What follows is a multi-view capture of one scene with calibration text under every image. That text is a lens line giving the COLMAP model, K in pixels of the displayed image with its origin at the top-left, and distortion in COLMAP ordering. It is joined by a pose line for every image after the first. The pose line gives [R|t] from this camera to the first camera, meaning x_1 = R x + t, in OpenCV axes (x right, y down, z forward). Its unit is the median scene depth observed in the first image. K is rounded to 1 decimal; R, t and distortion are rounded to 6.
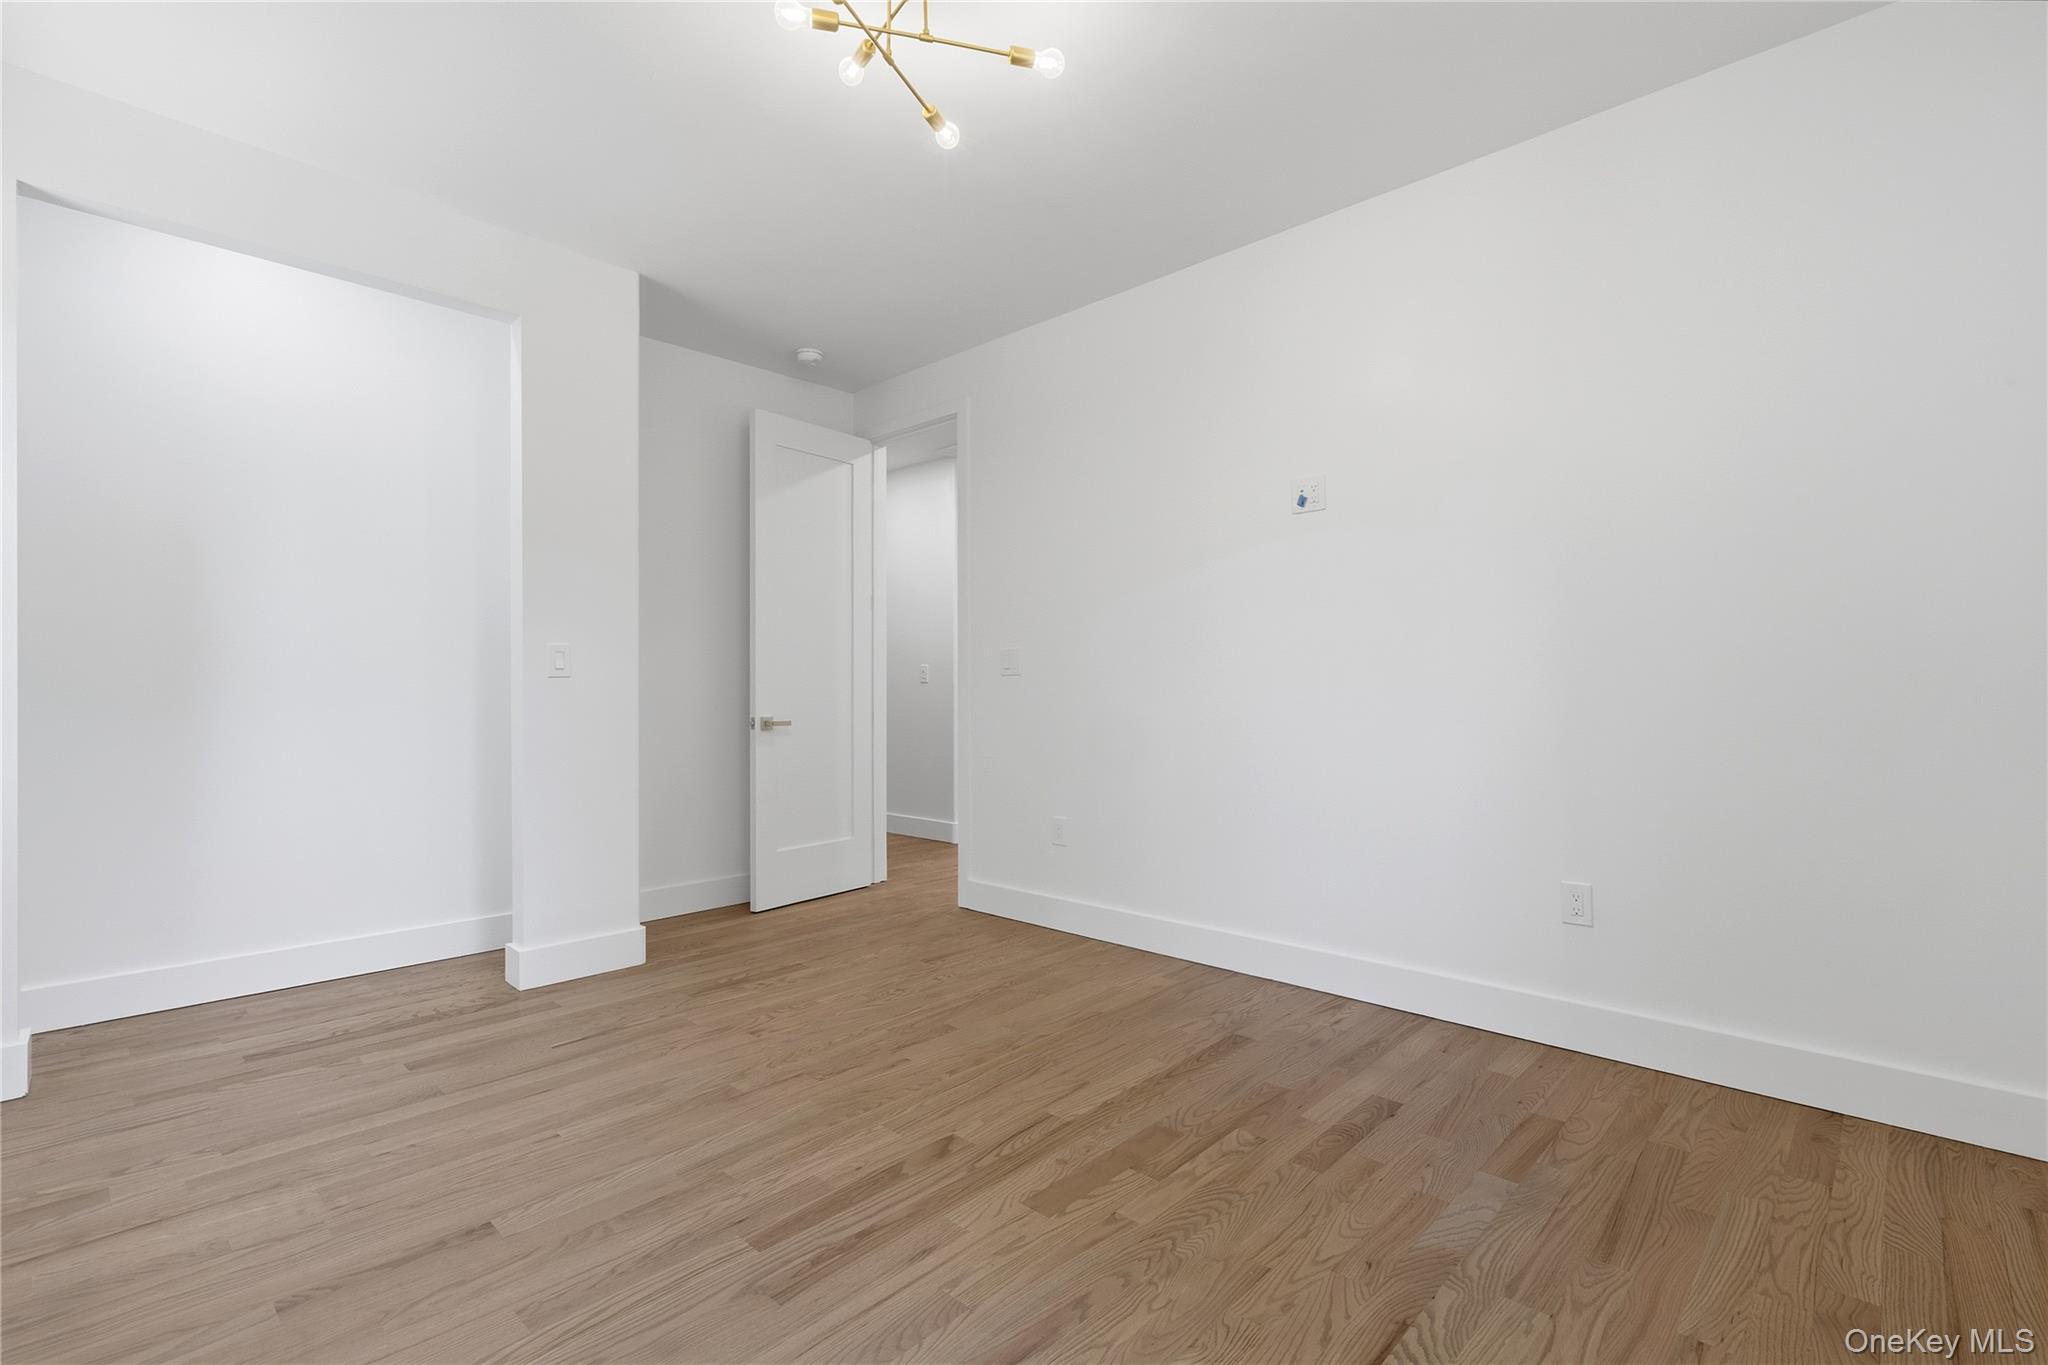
lens RADIAL K [[935.6, 0, 1022.2], [0, 935.6, 680.7], [0, 0, 1]] dist [0.002619, -0.000271]
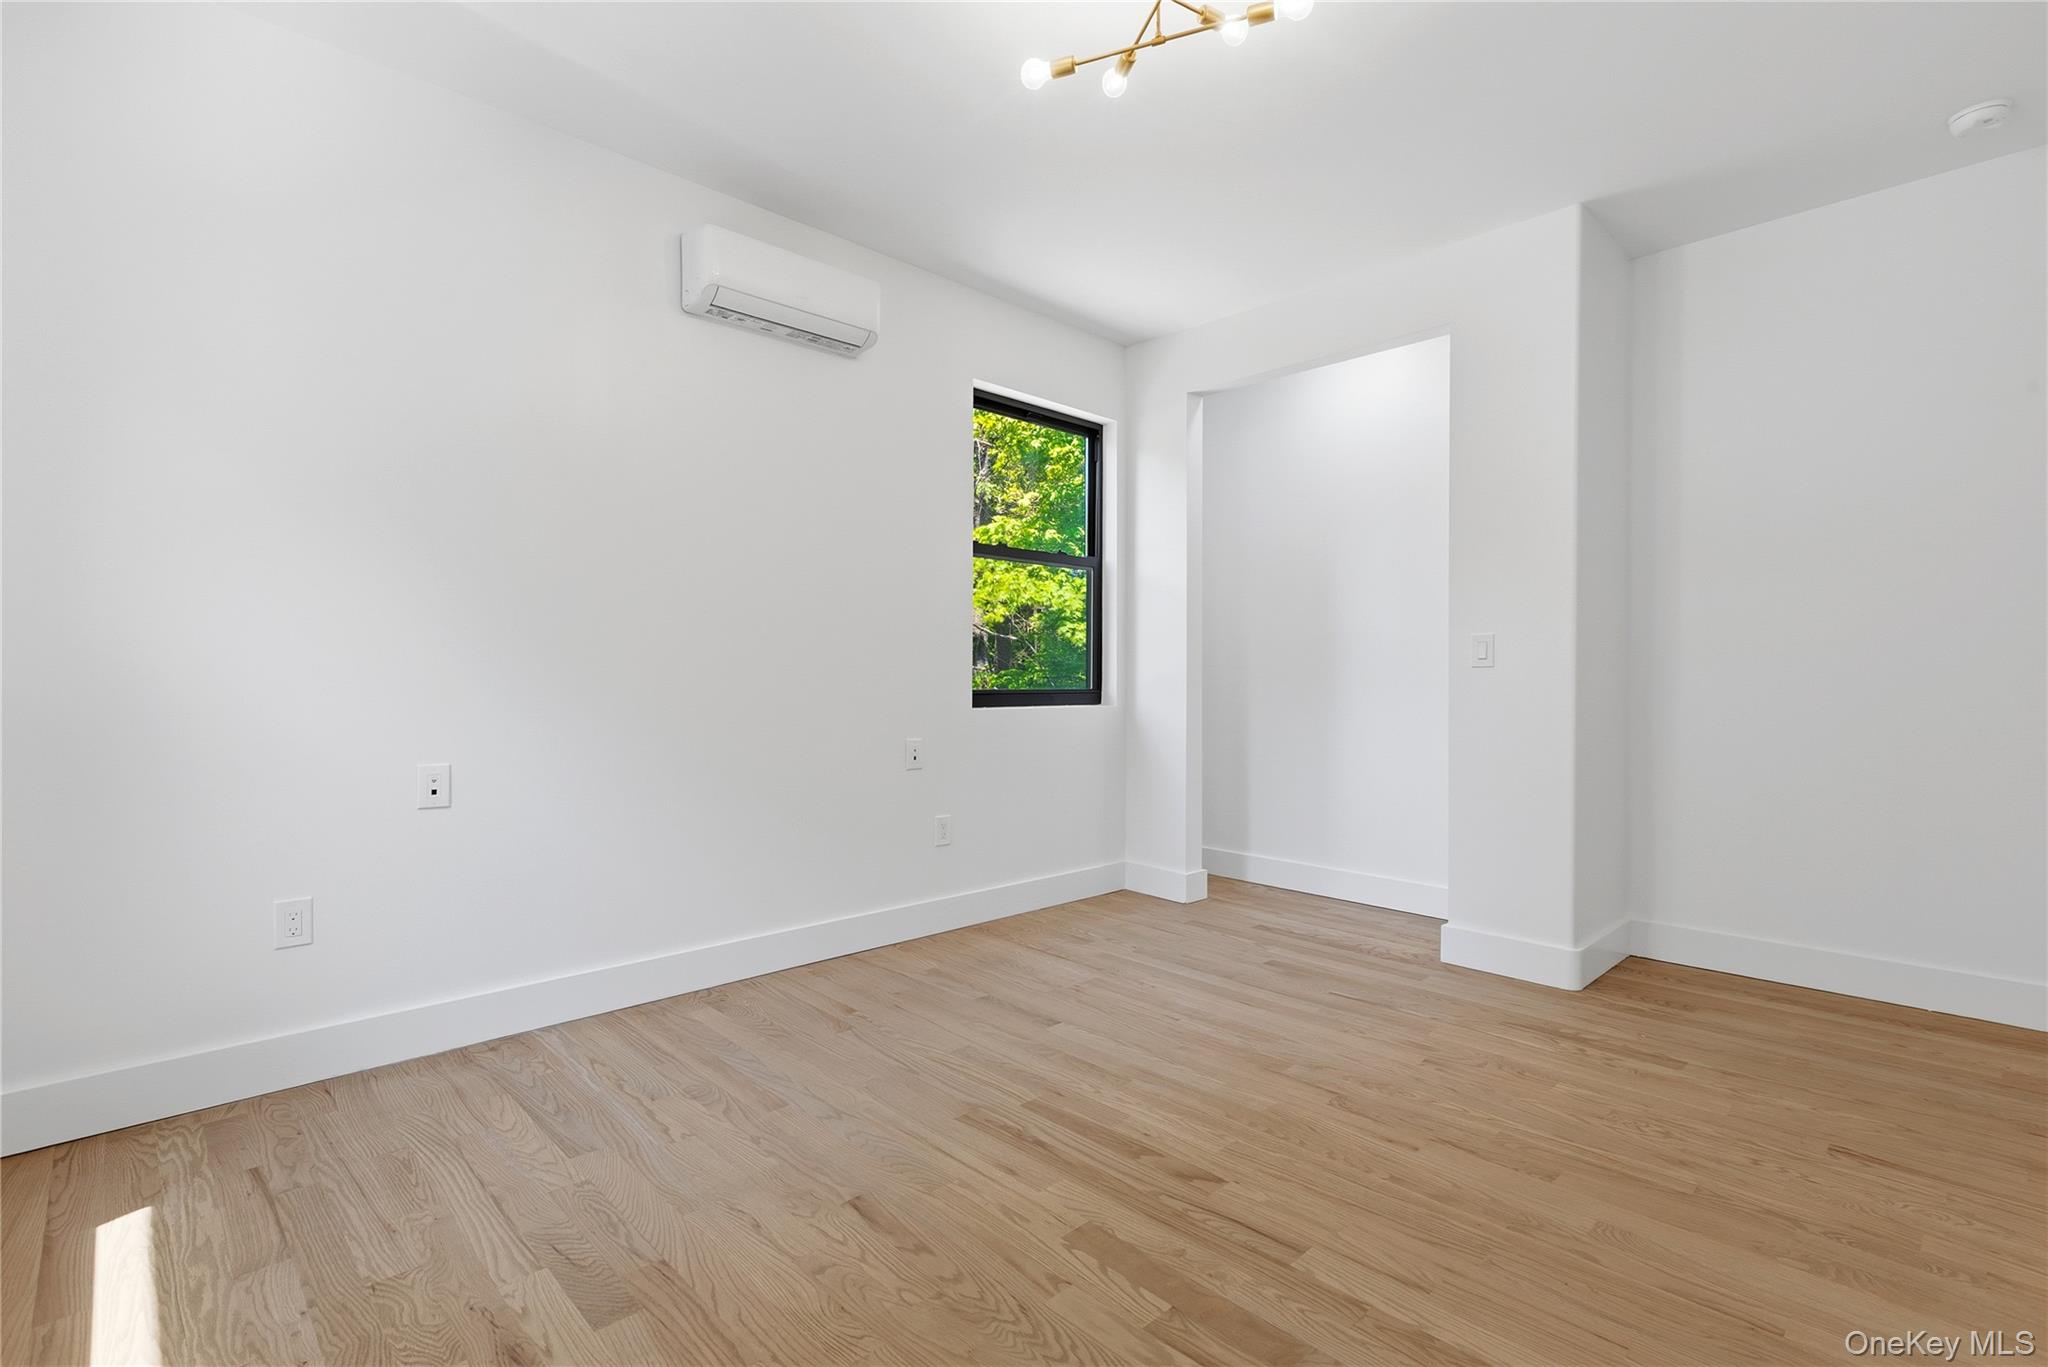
lens RADIAL K [[935.6, 0, 1022.2], [0, 935.6, 681.7], [0, 0, 1]] dist [0.002619, -0.000271]
pose [[-0.049363, 0.007211, -0.998755, 0.774964], [0.004713, 0.999964, 0.006986, 0.001433], [0.998770, -0.004363, -0.049396, 0.801842]]
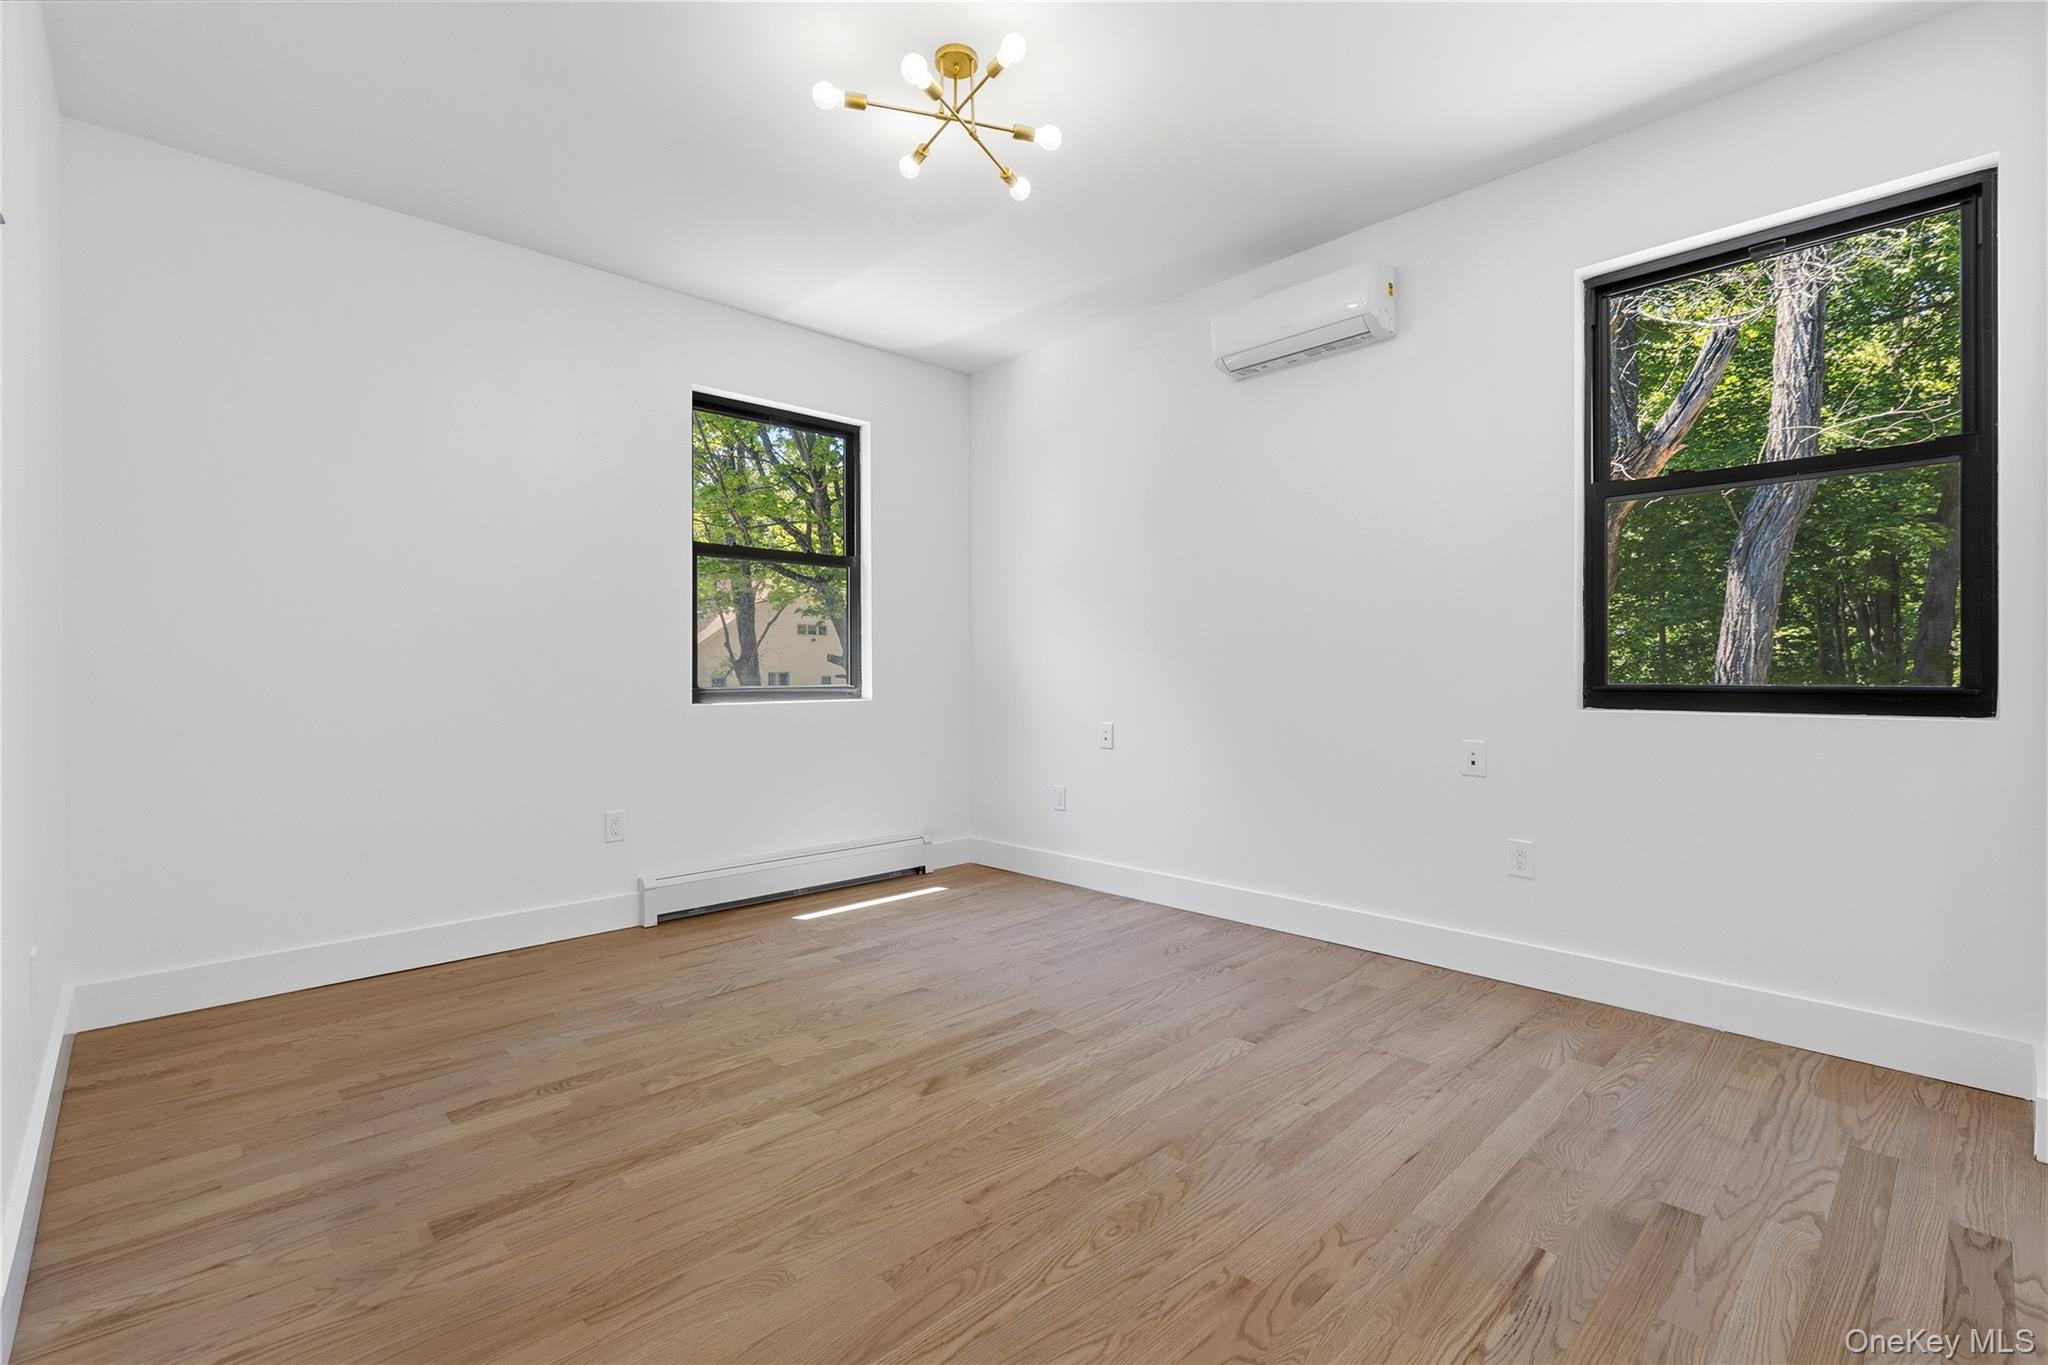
lens RADIAL K [[926.3, 0, 1019.7], [0, 926.3, 674.7], [0, 0, 1]] dist [0.001553, 0.000032]
pose [[-0.998681, 0.007671, 0.050766, -0.226360], [0.007528, 0.999967, -0.003003, 0.014975], [-0.050787, -0.002617, -0.998706, 1.916259]]
